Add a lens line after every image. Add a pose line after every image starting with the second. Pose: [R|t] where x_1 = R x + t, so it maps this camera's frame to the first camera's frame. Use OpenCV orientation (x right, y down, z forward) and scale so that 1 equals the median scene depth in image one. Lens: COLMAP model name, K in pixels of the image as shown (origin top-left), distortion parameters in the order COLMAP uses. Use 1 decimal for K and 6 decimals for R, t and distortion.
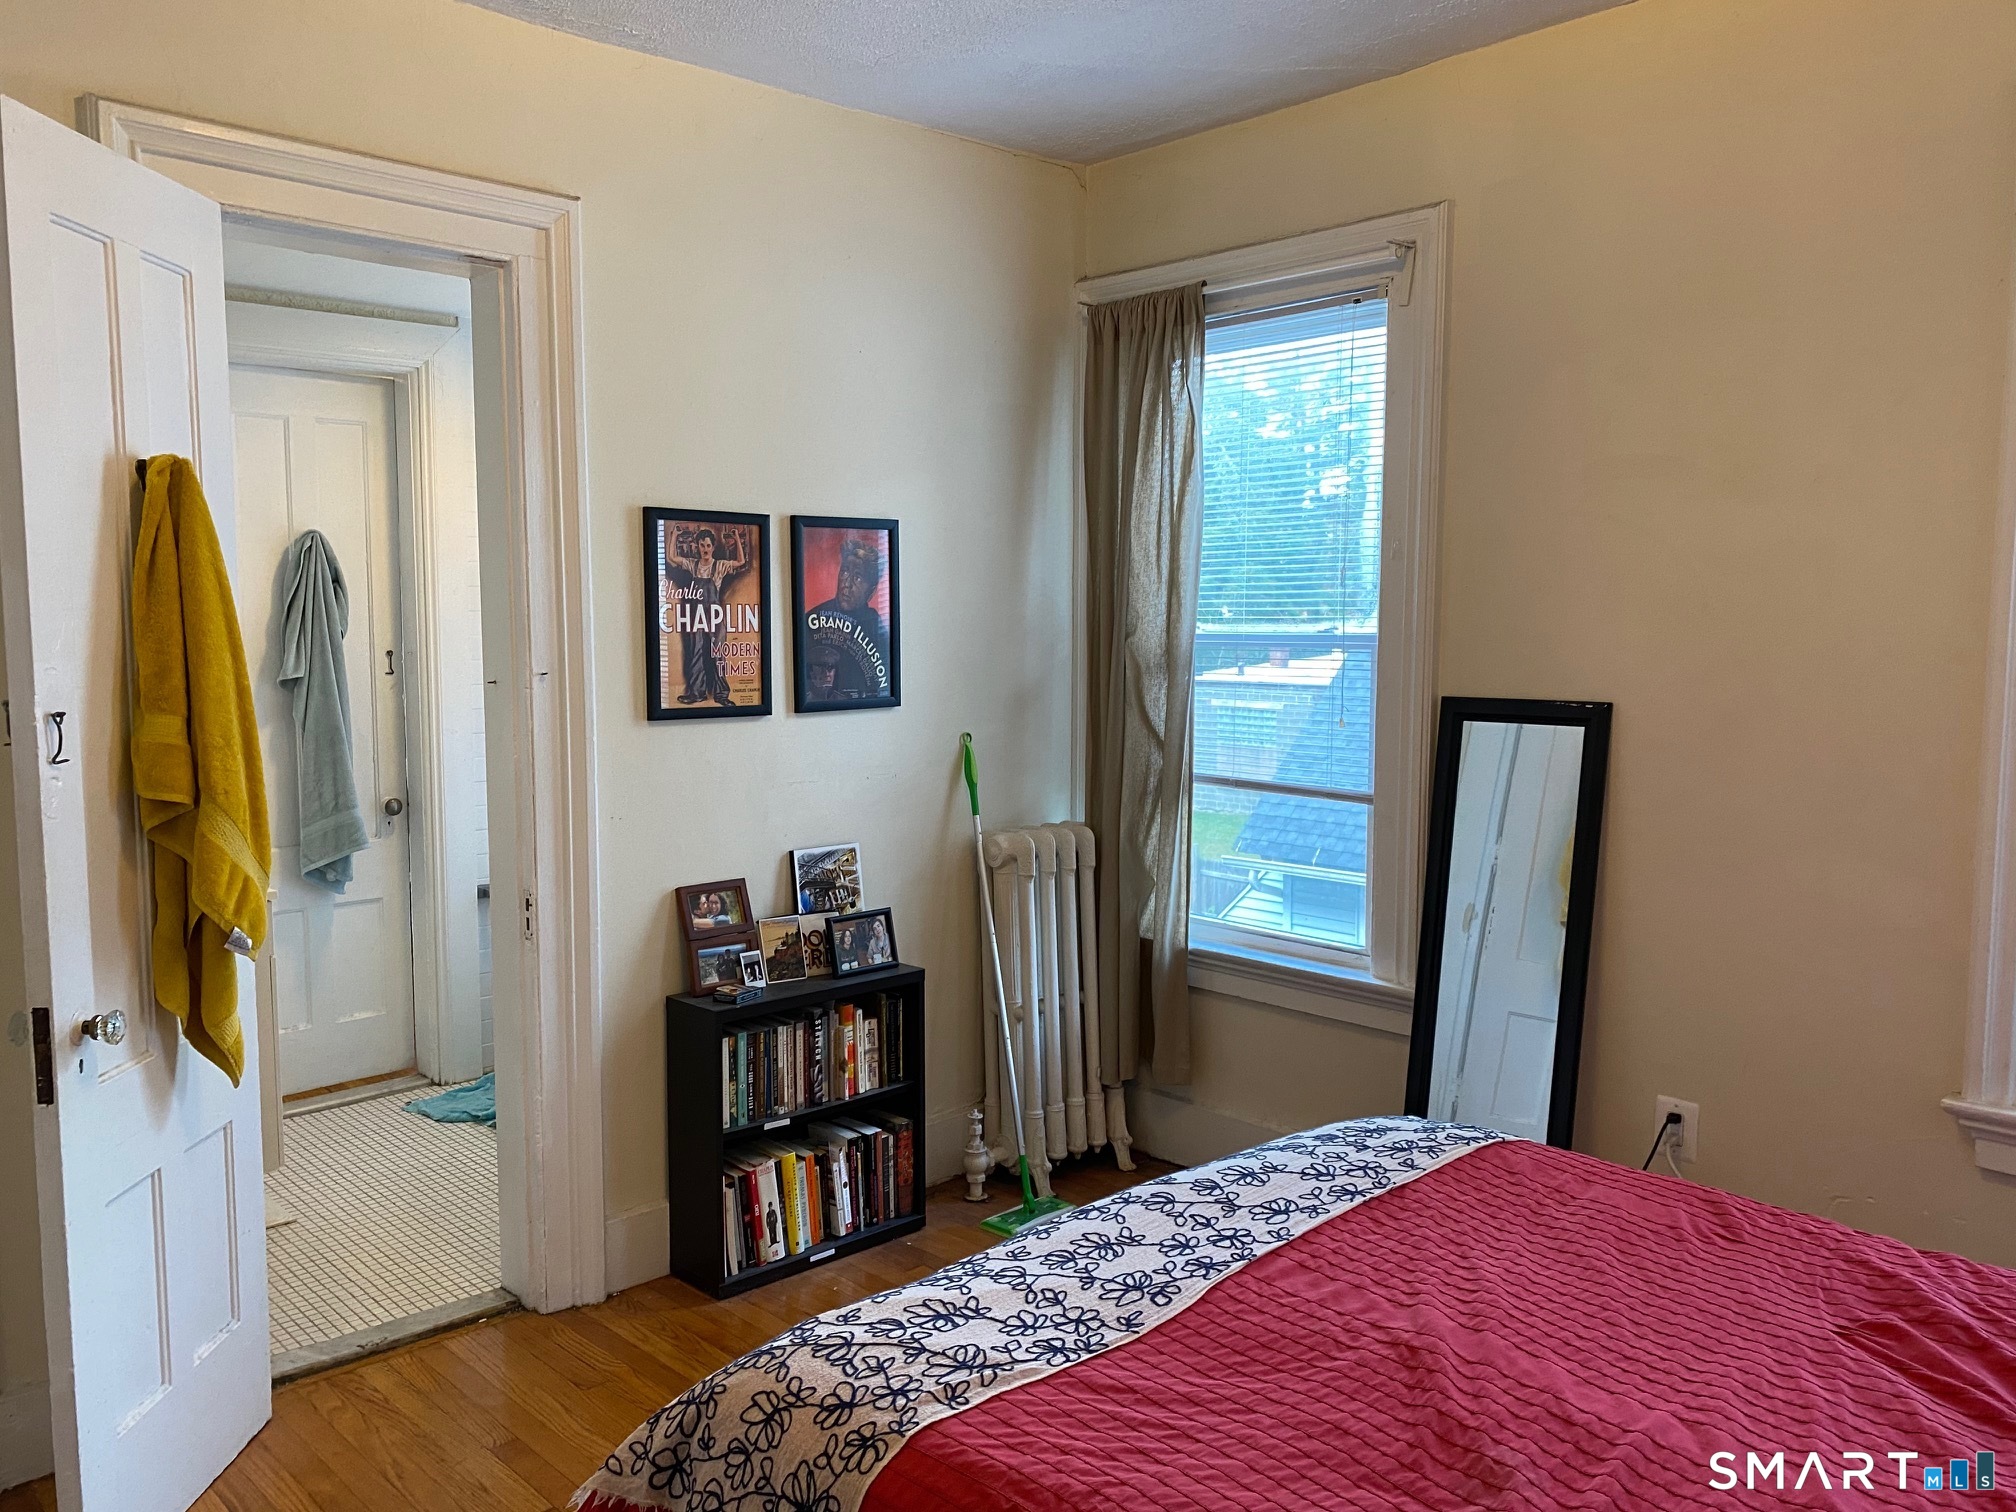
lens RADIAL K [[1533.0, 0, 1008.0], [0, 1533.0, 756.0], [0, 0, 1]] dist [-0.004051, -0.000950]
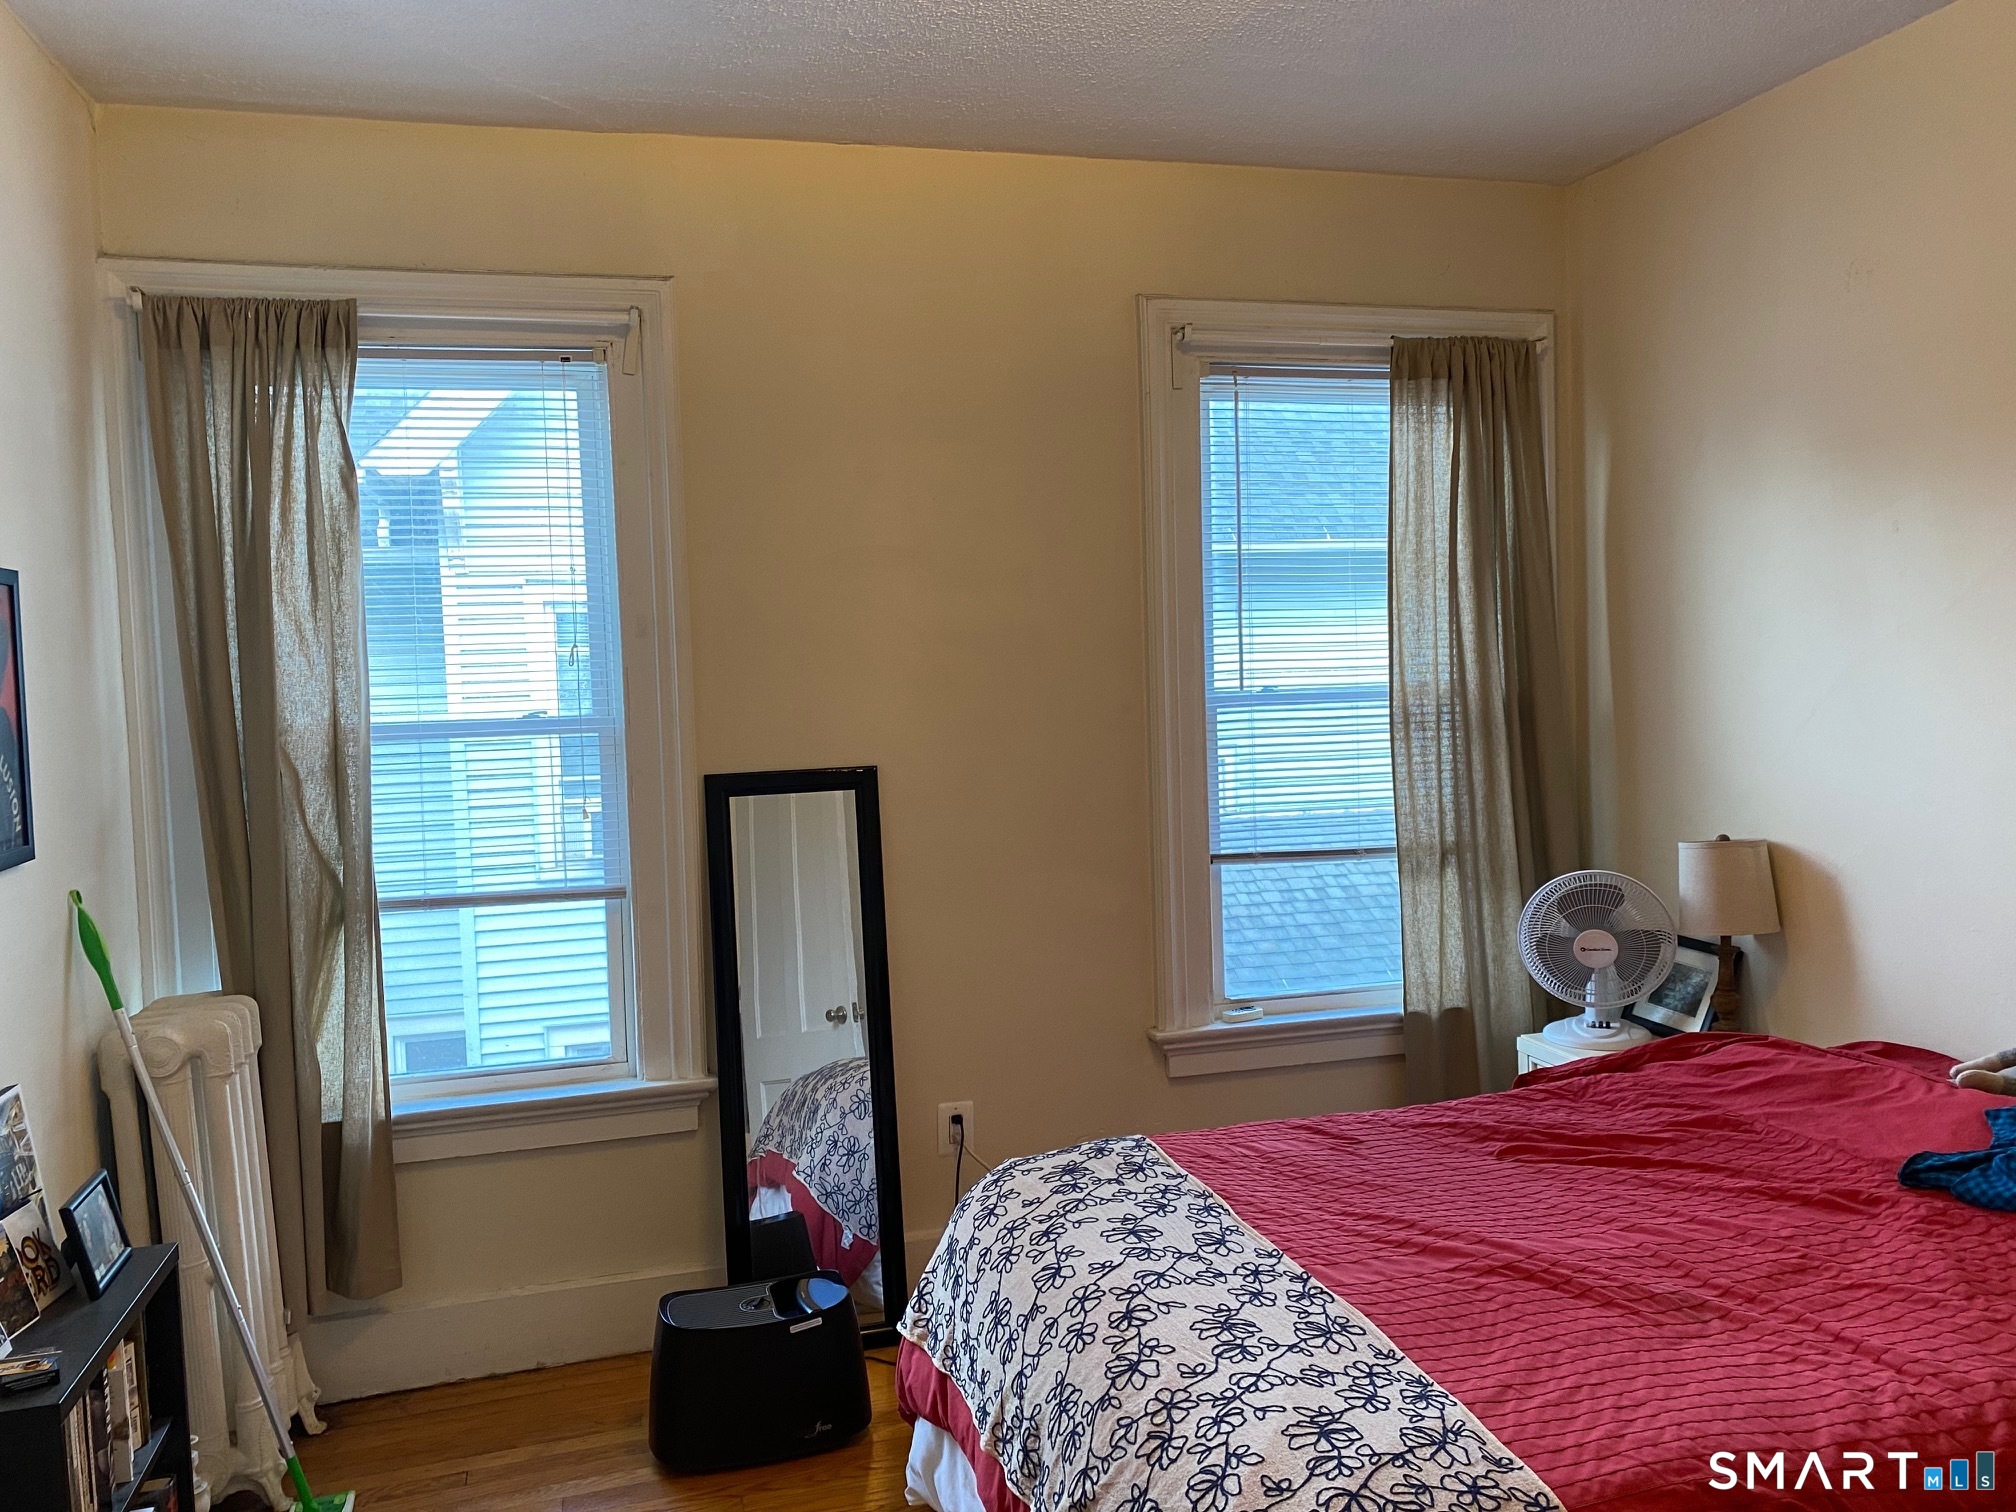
lens RADIAL K [[1527.3, 0, 1008.0], [0, 1527.3, 756.0], [0, 0, 1]] dist [0.091909, -0.147077]
pose [[0.462094, -0.067748, 0.884240, -0.641426], [0.113059, 0.993442, 0.017031, -0.059208], [-0.879595, 0.092101, 0.466723, 0.464646]]
